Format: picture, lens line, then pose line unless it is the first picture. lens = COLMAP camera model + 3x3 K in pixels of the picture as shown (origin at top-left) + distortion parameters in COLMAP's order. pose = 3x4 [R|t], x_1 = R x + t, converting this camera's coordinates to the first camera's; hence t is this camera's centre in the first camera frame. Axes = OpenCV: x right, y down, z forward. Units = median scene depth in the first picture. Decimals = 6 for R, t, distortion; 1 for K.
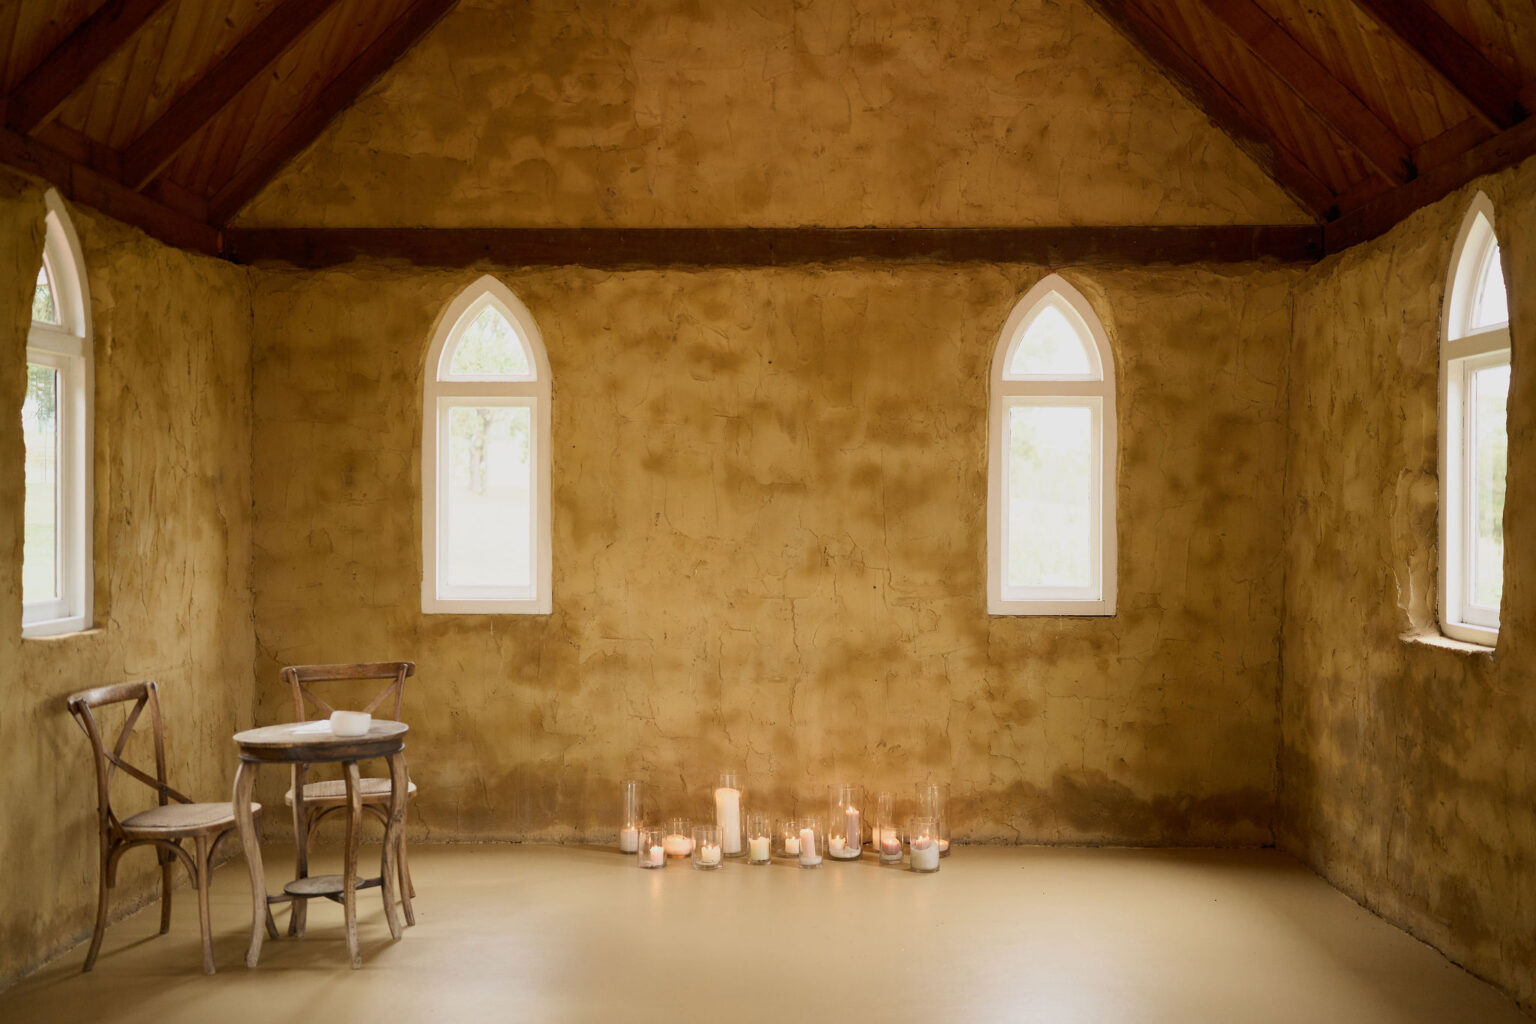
lens RADIAL K [[1532.6, 0, 768.0], [0, 1532.6, 512.0], [0, 0, 1]] dist [-0.055388, 0.156878]
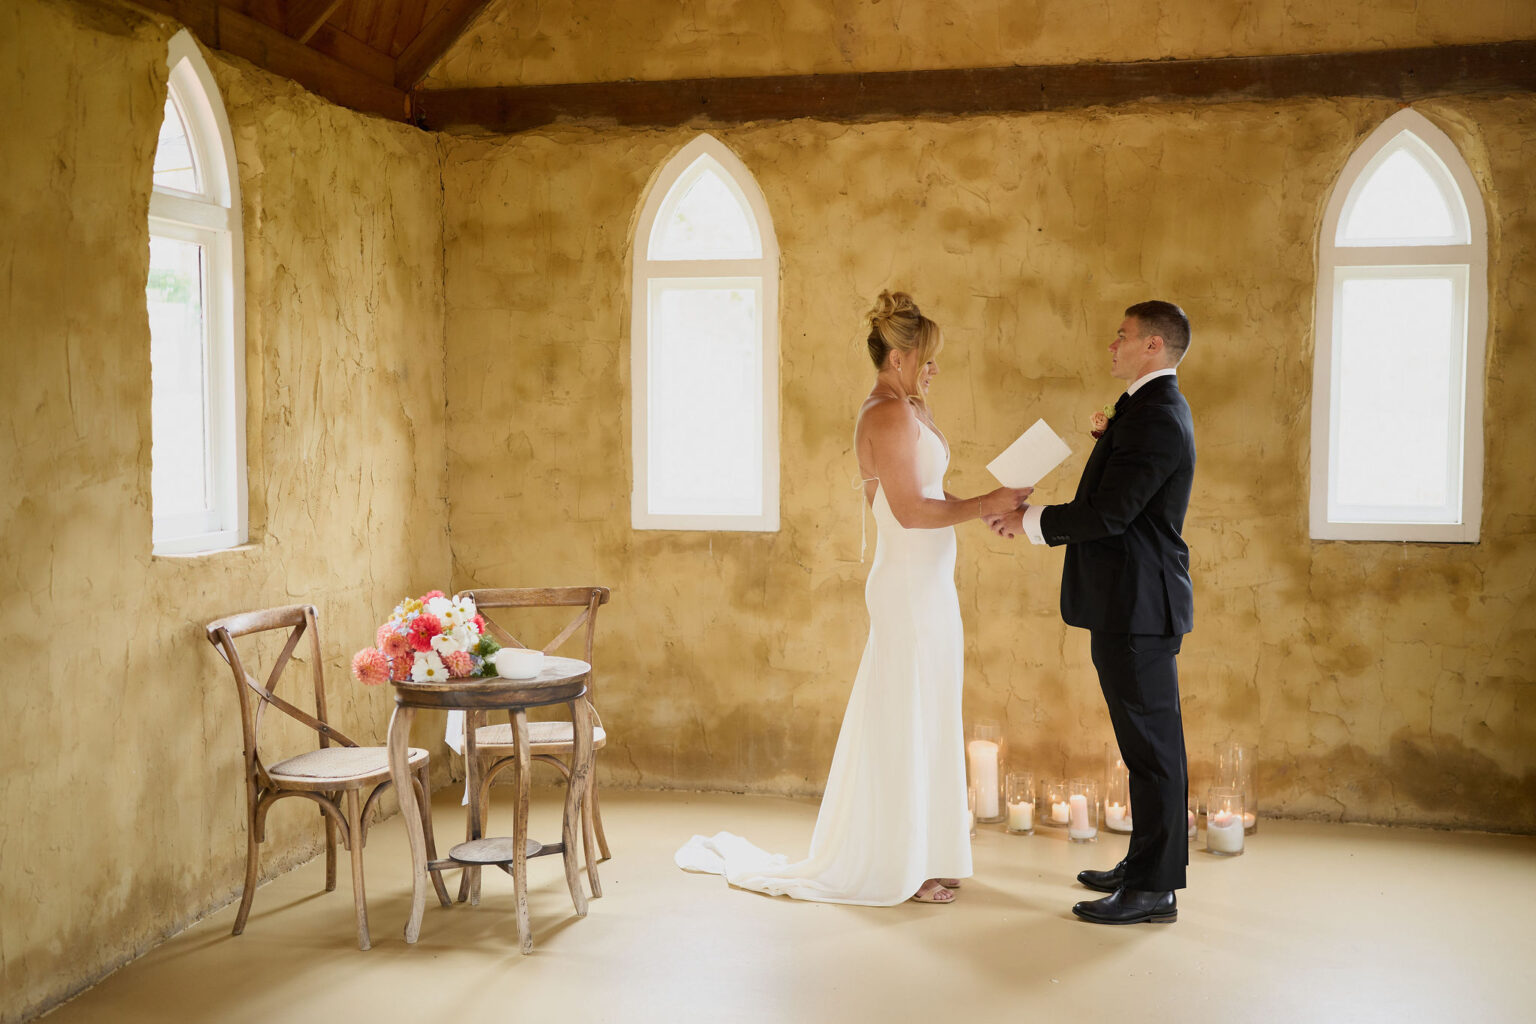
lens RADIAL K [[1532.6, 0, 768.0], [0, 1532.6, 512.0], [0, 0, 1]] dist [-0.055388, 0.156878]
pose [[0.983641, 0.010512, -0.179832, 0.006797], [0.000172, 0.998241, 0.059293, 0.004999], [0.180139, -0.058354, 0.981909, 0.158187]]
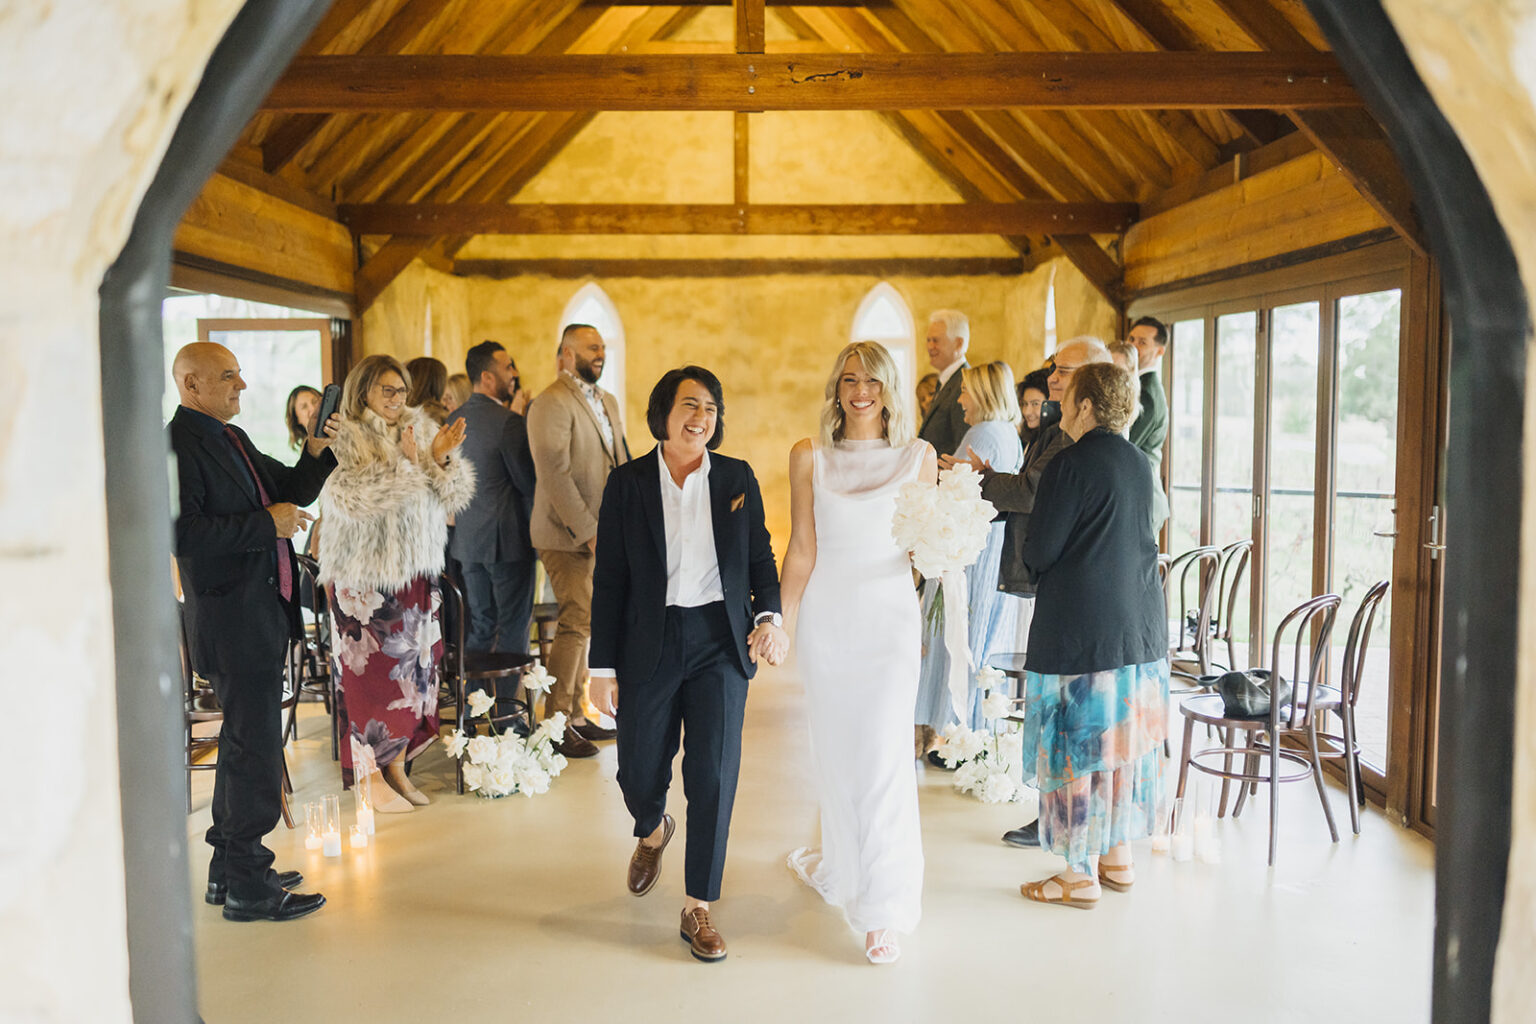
lens RADIAL K [[1673.1, 0, 738.3], [0, 1673.1, 548.1], [0, 0, 1]] dist [-0.067558, 0.010703]
pose [[0.999579, -0.006502, 0.028270, -0.059999], [0.003965, 0.996034, 0.088883, -0.008476], [-0.028736, -0.088734, 0.995641, -1.139773]]
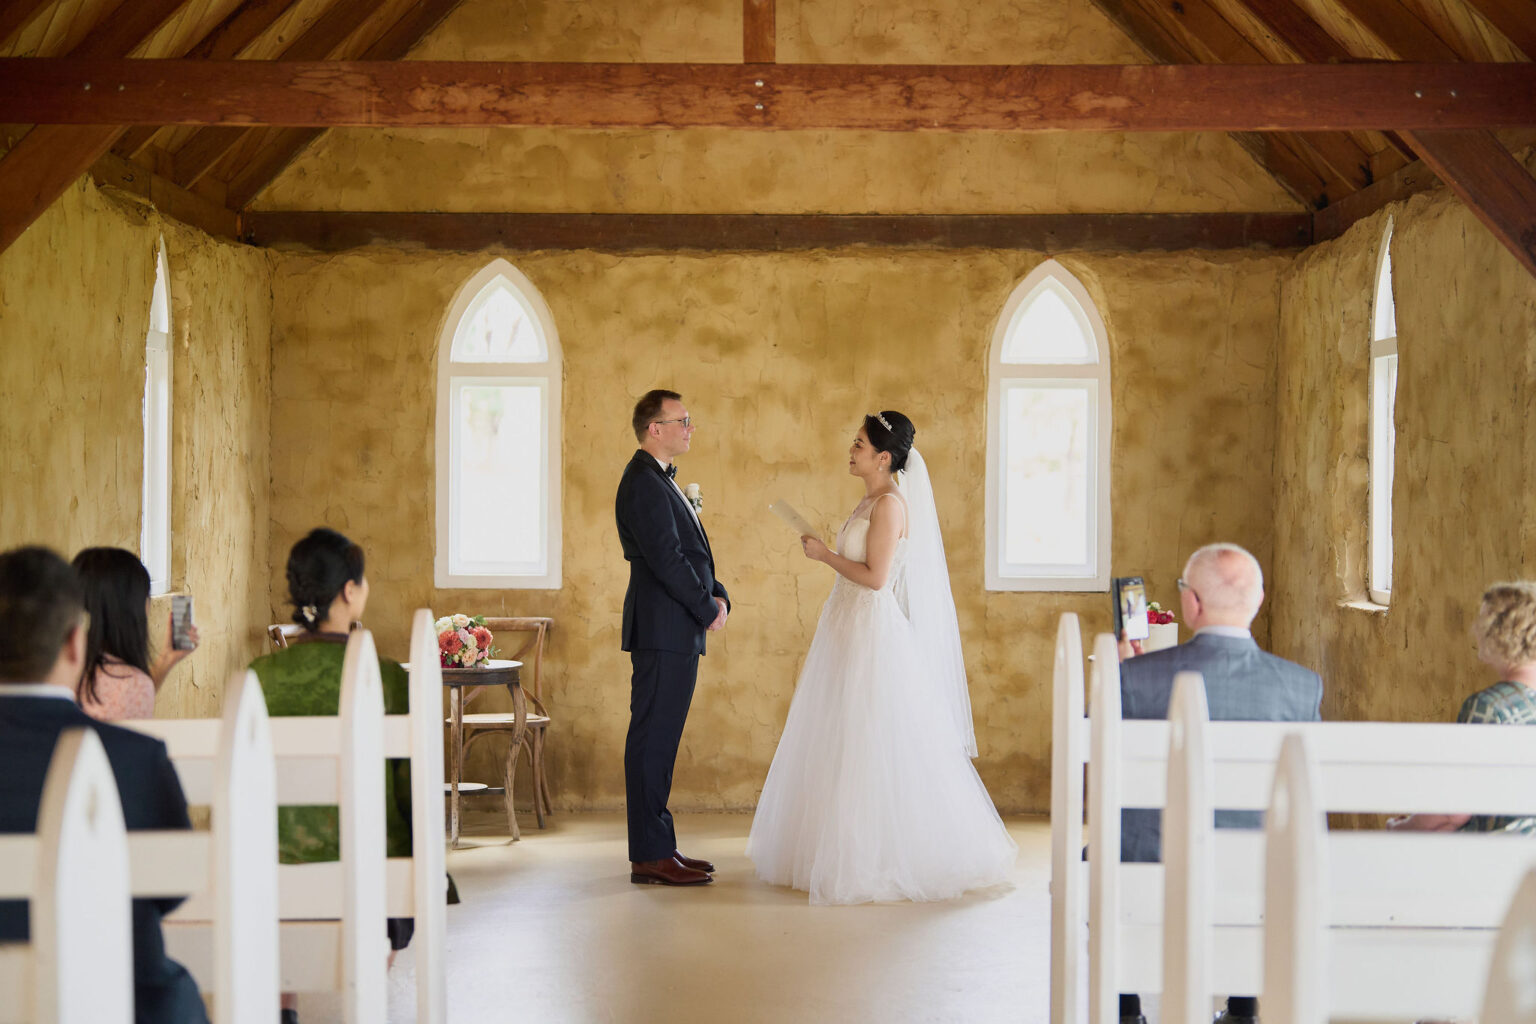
lens RADIAL K [[2425.2, 0, 772.5], [0, 2425.2, 478.7], [0, 0, 1]] dist [0.006291, 0.001287]
pose [[0.999976, 0.003141, 0.006121, -0.010145], [-0.003108, 0.999980, -0.005440, 0.001227], [-0.006138, 0.005421, 0.999966, -0.635347]]
